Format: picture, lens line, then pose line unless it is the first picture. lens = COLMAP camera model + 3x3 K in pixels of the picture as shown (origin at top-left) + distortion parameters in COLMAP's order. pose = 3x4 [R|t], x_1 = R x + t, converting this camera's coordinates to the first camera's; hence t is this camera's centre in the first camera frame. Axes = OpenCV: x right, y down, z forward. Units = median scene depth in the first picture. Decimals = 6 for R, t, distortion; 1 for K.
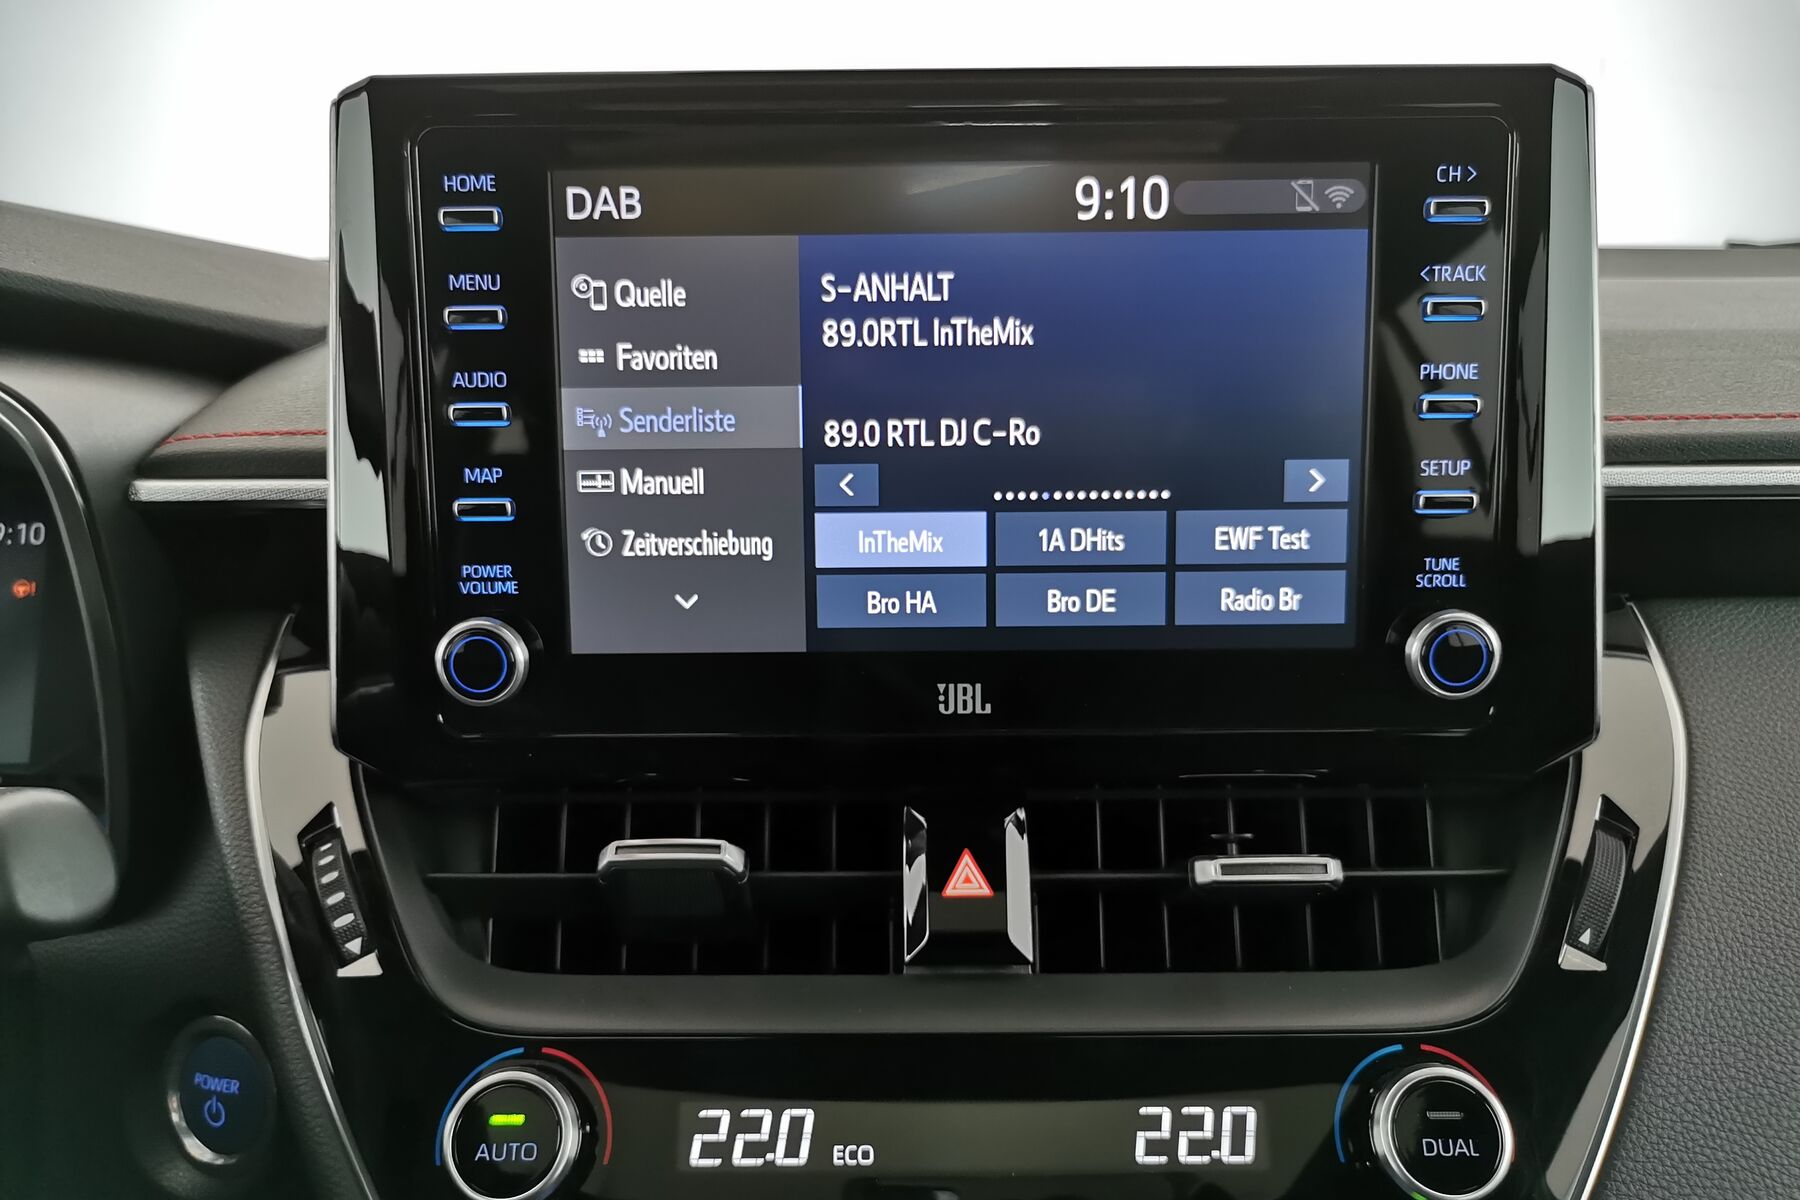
lens RADIAL K [[1432.3, 0, 900.0], [0, 1432.3, 600.0], [0, 0, 1]] dist [0.004861, -0.000911]
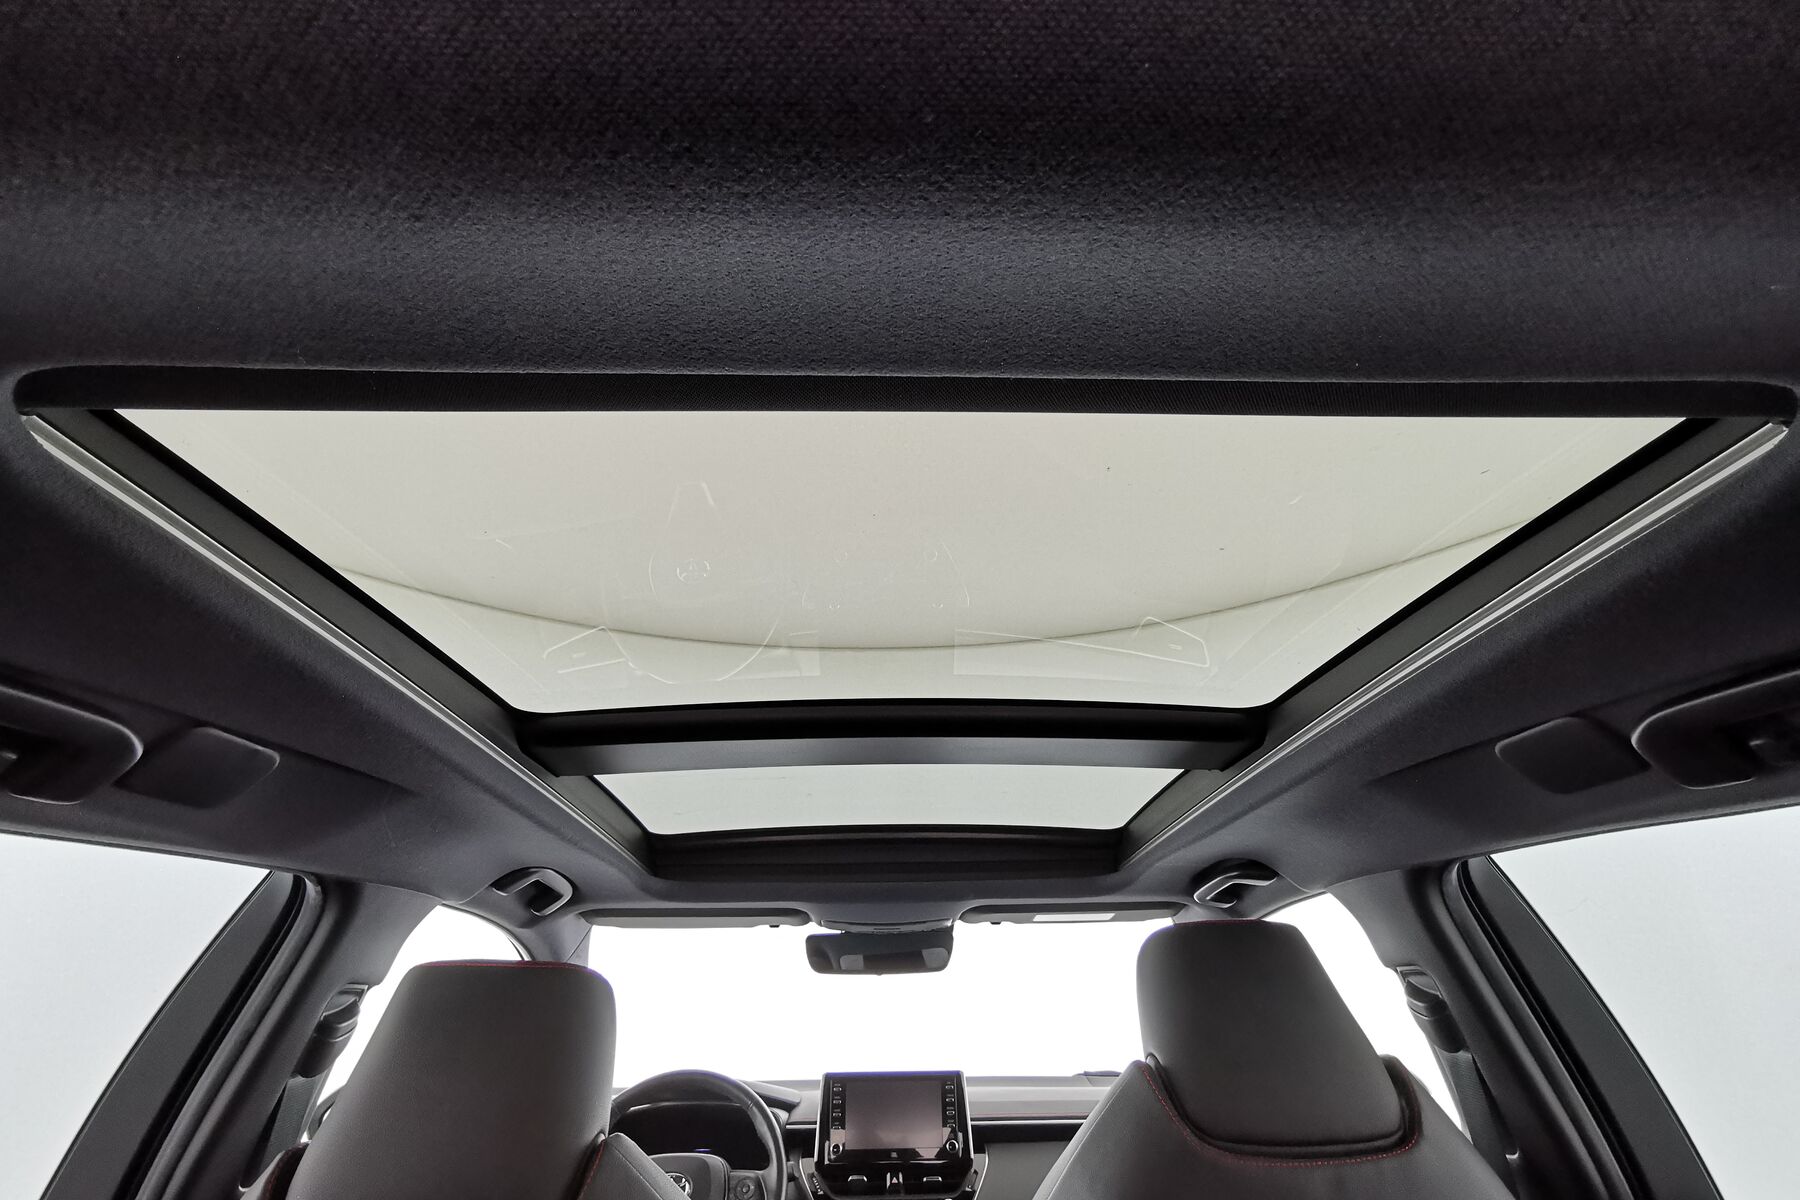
lens RADIAL K [[899.4, 0, 900.0], [0, 899.4, 600.0], [0, 0, 1]] dist [-0.000044, -0.000022]
pose [[0.999552, 0.012719, 0.027095, -0.103918], [0.006807, 0.784916, -0.619565, 0.784299], [-0.029147, 0.619471, 0.784478, -5.114570]]
